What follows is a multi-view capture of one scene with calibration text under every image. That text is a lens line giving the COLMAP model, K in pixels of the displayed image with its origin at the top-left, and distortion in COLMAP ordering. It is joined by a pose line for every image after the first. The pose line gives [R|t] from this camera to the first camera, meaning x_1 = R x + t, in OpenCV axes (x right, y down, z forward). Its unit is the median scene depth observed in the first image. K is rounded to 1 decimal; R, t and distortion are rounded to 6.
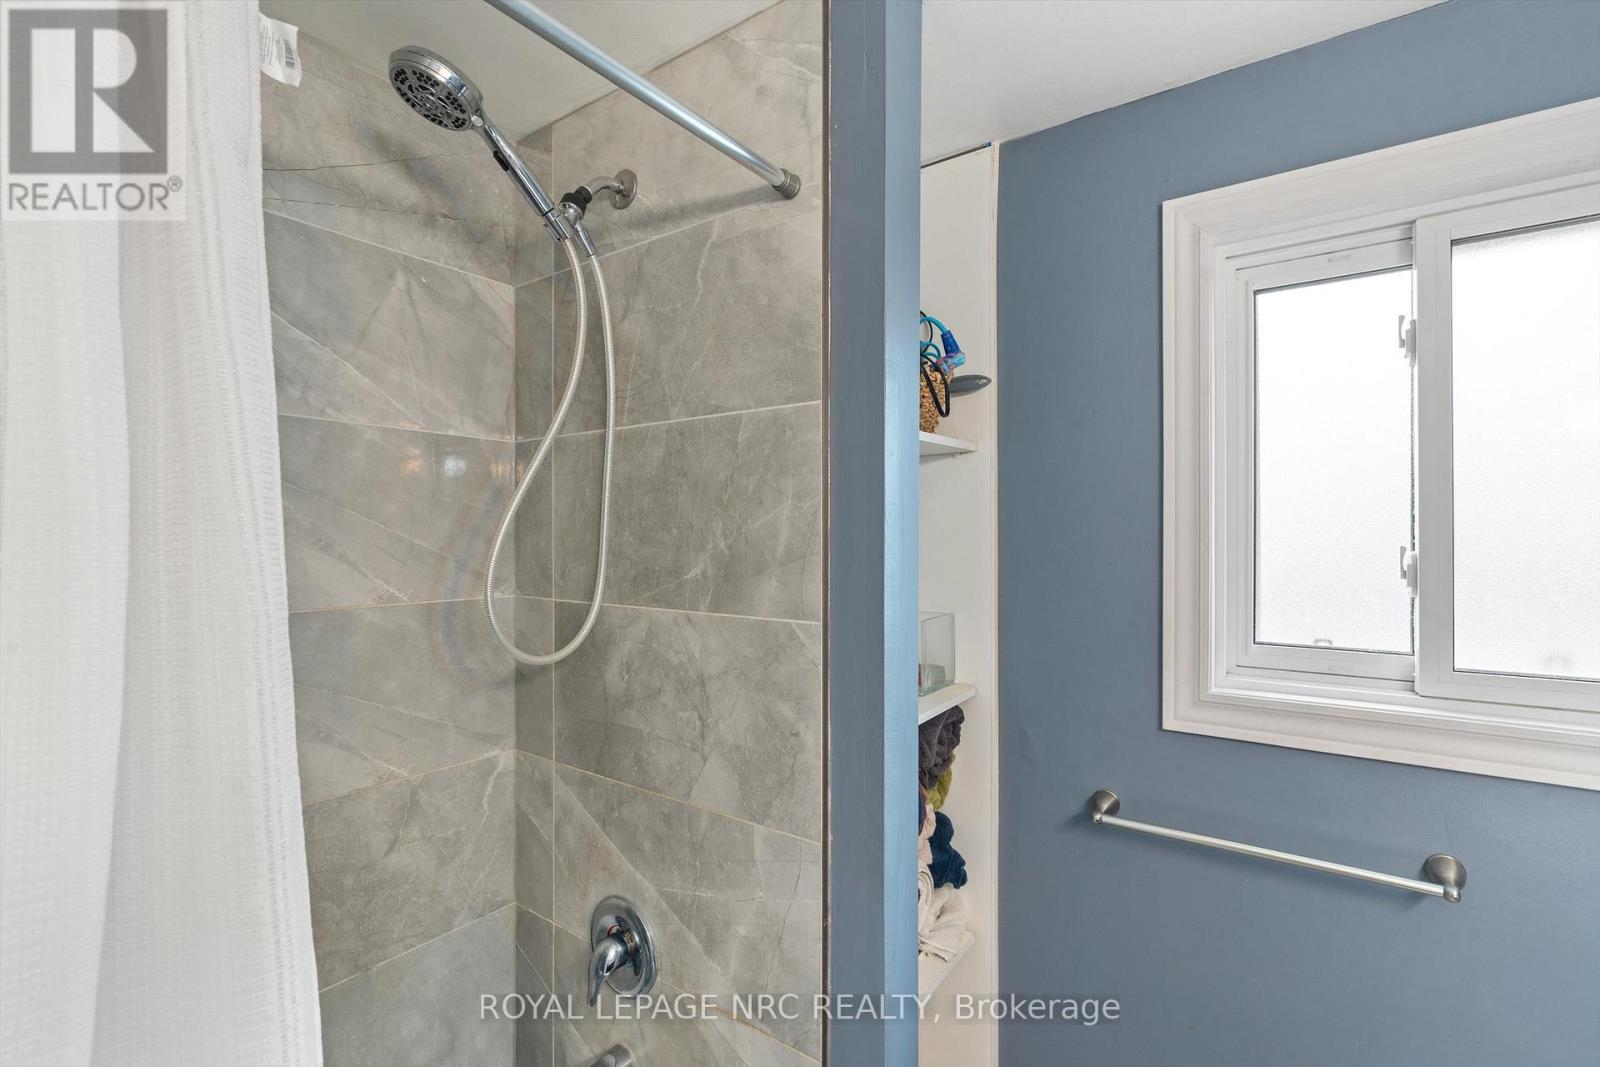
lens RADIAL K [[717.7, 0, 794.6], [0, 717.7, 531.4], [0, 0, 1]] dist [0.001423, 0.000271]
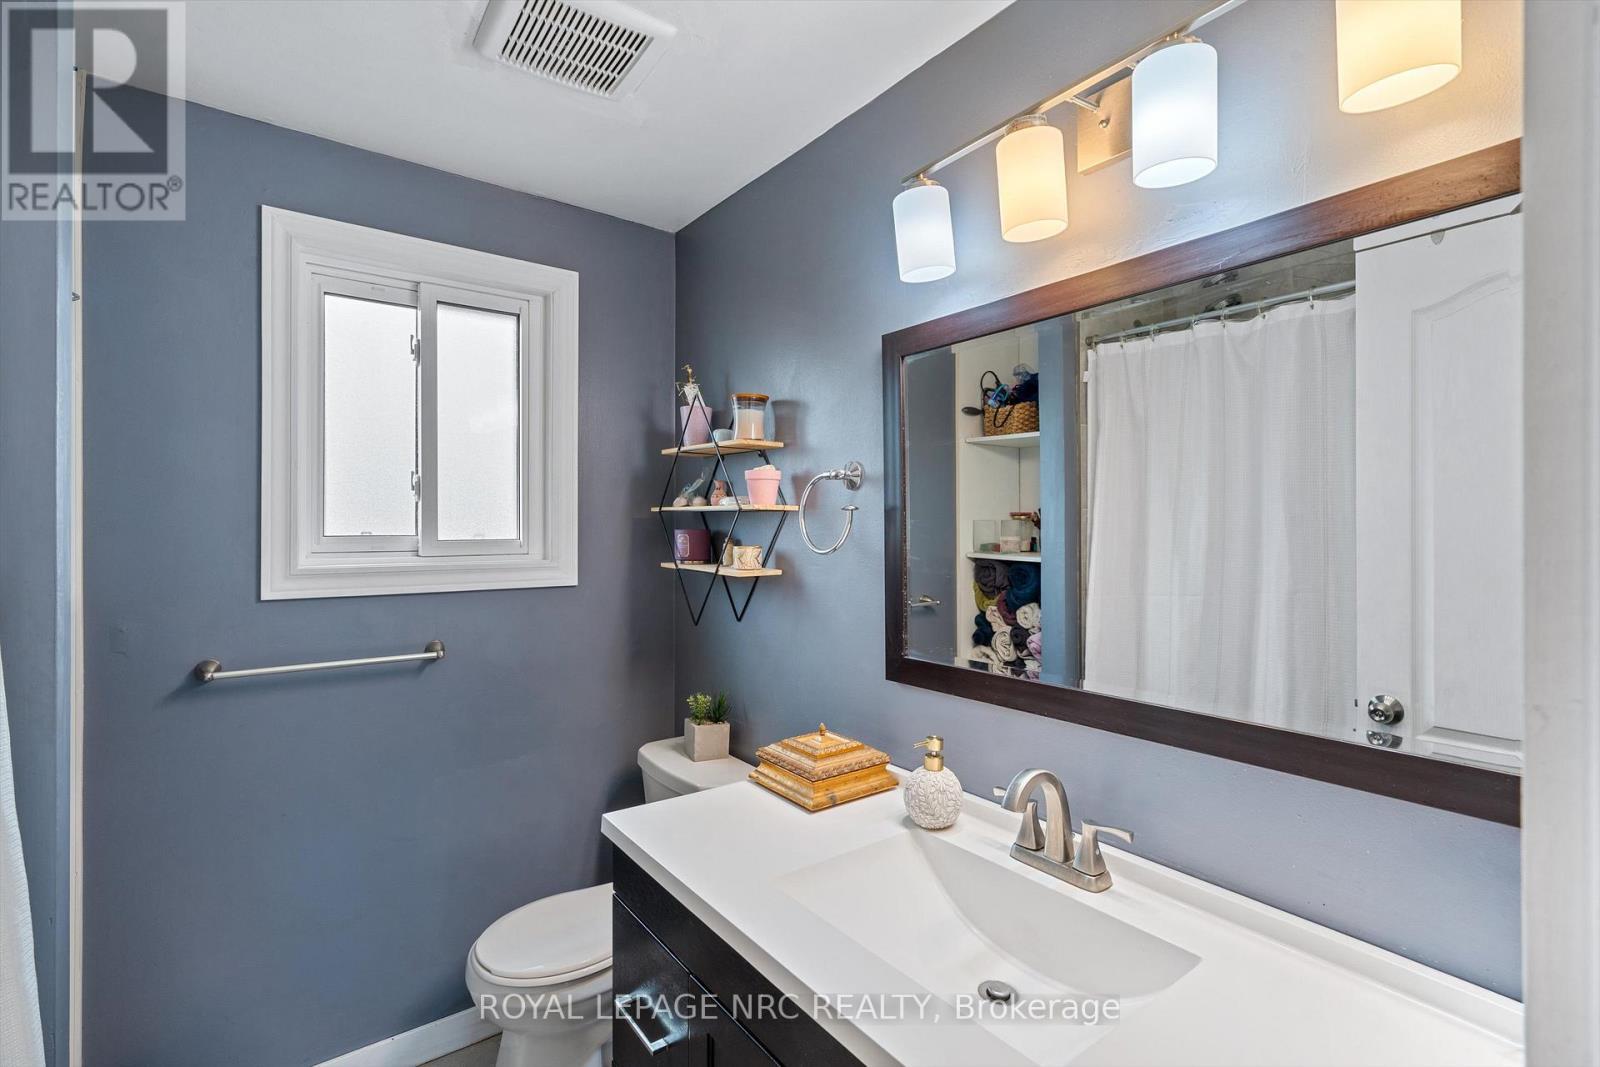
lens RADIAL K [[717.7, 0, 794.6], [0, 717.7, 531.4], [0, 0, 1]] dist [0.001423, 0.000271]
pose [[0.312898, -0.002473, 0.949784, -0.482286], [0.002244, 0.999996, 0.001864, 0.161561], [-0.949784, 0.001548, 0.312902, -0.387348]]
